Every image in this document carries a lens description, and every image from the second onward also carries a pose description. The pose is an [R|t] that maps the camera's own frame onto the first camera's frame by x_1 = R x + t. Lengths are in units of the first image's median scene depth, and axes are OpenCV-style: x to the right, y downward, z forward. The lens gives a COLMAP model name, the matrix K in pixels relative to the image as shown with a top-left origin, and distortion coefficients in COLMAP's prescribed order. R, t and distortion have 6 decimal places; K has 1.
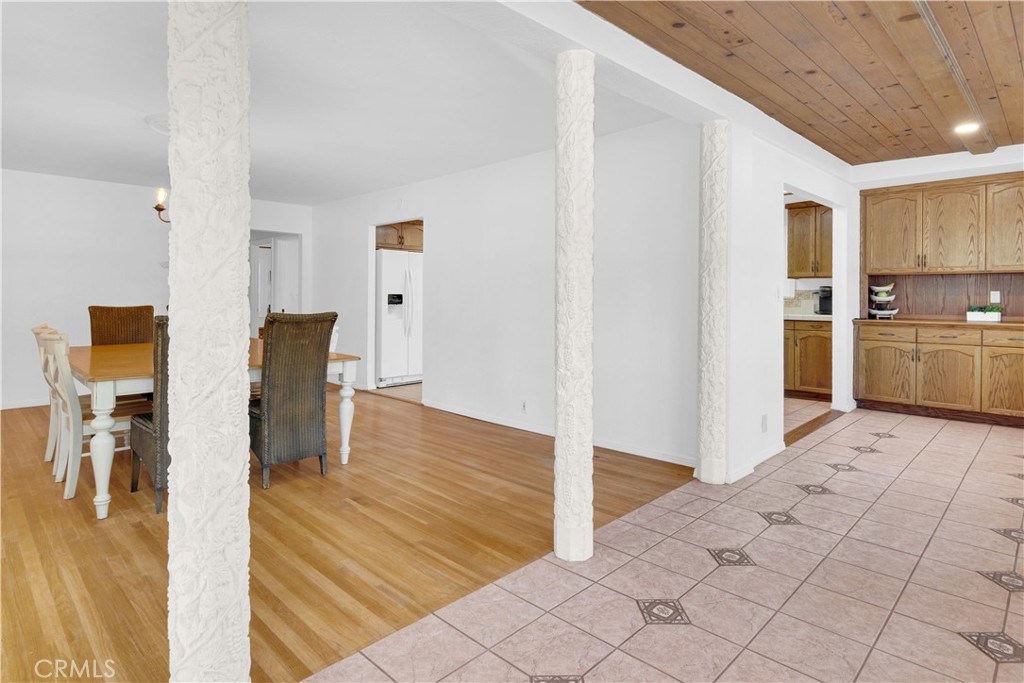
lens RADIAL K [[556.7, 0, 511.8], [0, 556.7, 294.7], [0, 0, 1]] dist [-0.000490, -0.000540]
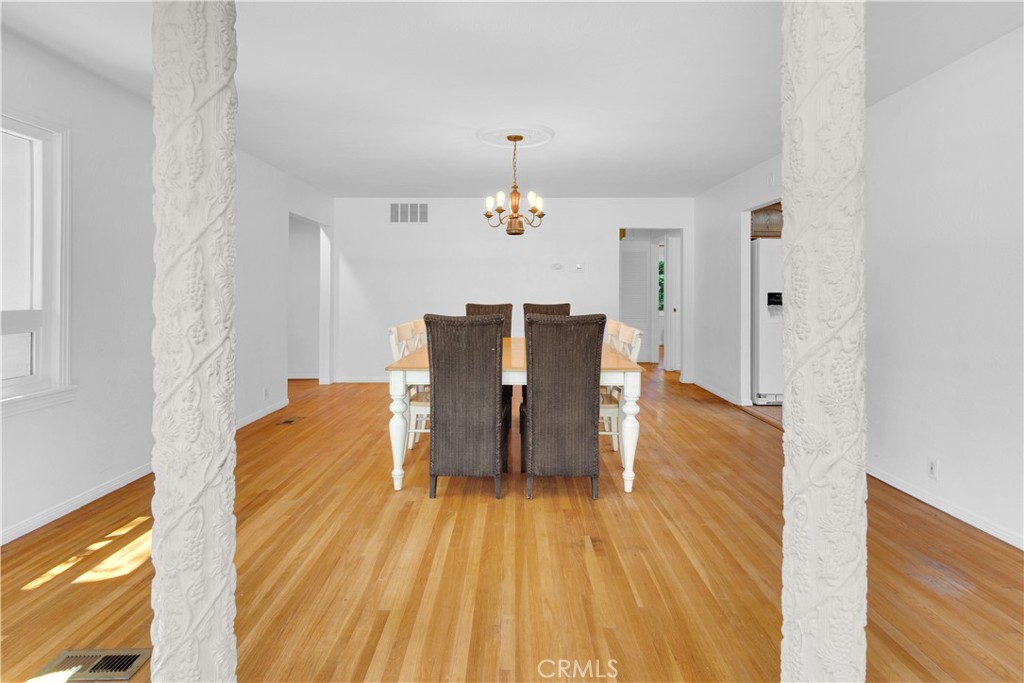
lens RADIAL K [[561.4, 0, 511.1], [0, 561.4, 297.6], [0, 0, 1]] dist [0.005580, 0.000156]
pose [[0.700753, 0.002695, -0.713399, 0.239979], [0.003041, 0.999972, 0.006765, -0.001471], [0.713398, -0.006911, 0.700725, 0.339838]]
